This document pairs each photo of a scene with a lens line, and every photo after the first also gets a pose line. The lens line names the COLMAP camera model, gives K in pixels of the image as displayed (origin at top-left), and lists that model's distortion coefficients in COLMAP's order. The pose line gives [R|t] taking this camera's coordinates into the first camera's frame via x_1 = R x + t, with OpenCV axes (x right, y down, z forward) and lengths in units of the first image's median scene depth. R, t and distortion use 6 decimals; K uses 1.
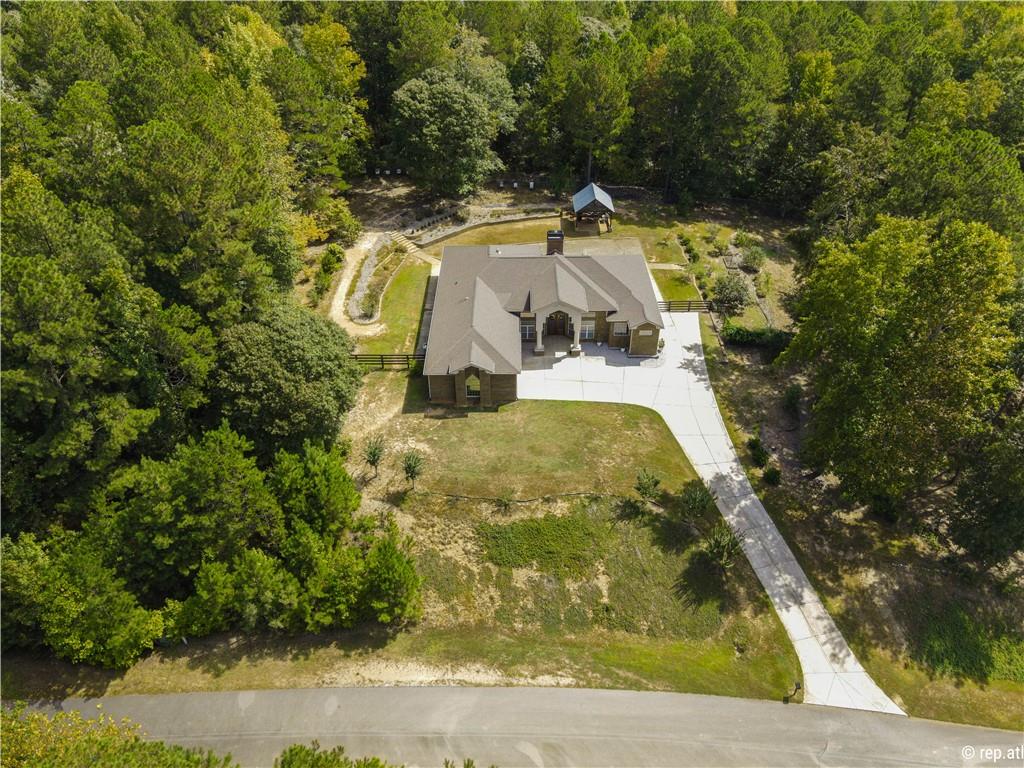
lens RADIAL K [[755.2, 0, 506.3], [0, 755.2, 380.0], [0, 0, 1]] dist [0.005922, 0.000943]
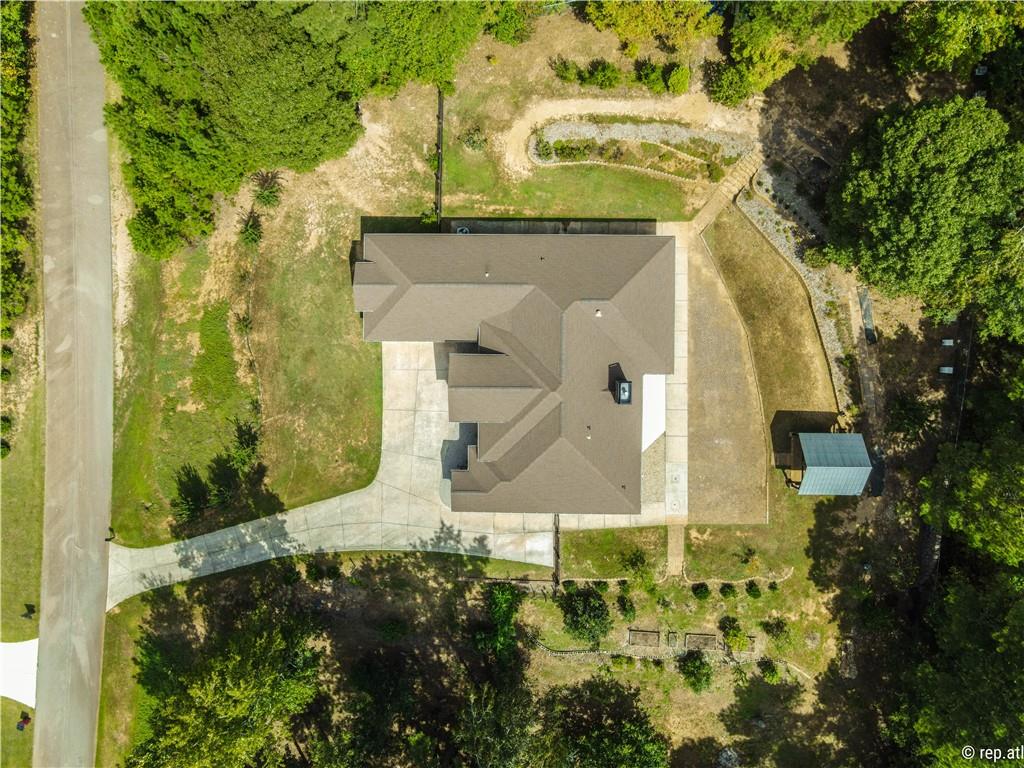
lens RADIAL K [[755.2, 0, 506.3], [0, 755.2, 380.0], [0, 0, 1]] dist [0.005922, 0.000943]
pose [[-0.002664, 0.999390, 0.034825, 0.034997], [-0.577295, -0.029973, 0.815985, -0.868339], [0.816531, -0.017931, 0.577023, 0.617128]]
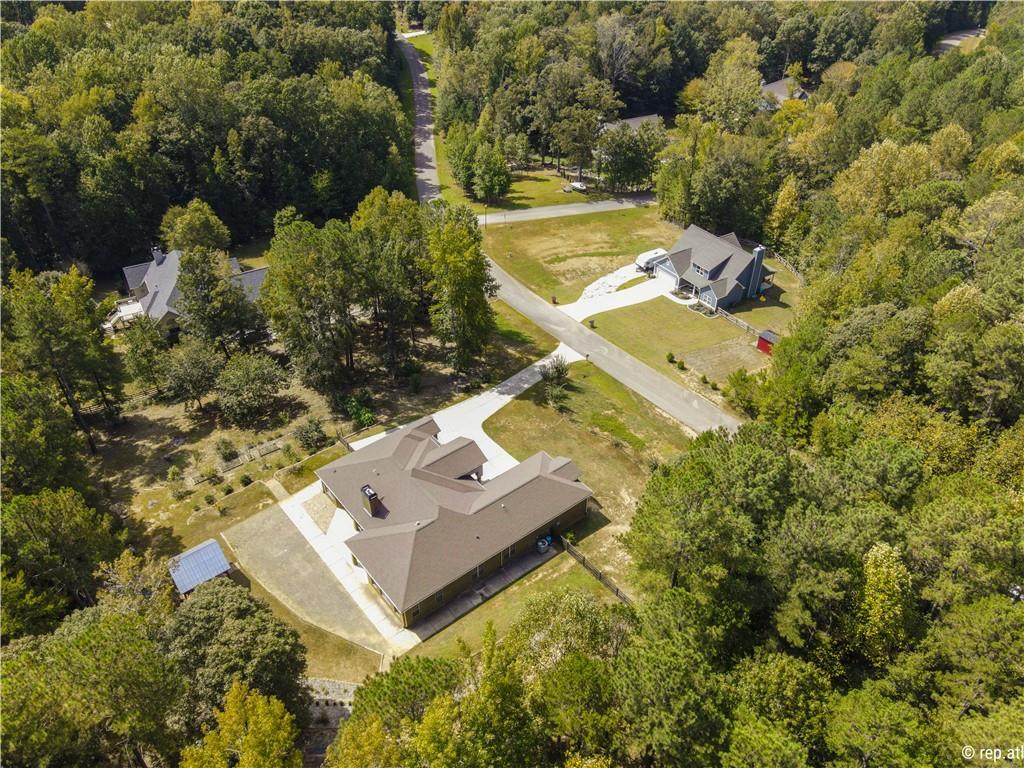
lens RADIAL K [[755.2, 0, 506.3], [0, 755.2, 380.0], [0, 0, 1]] dist [0.005922, 0.000943]
pose [[-0.630013, -0.459335, 0.626174, -0.723221], [0.471598, 0.414321, 0.778417, -1.137702], [-0.616991, 0.785716, -0.044406, 1.010524]]
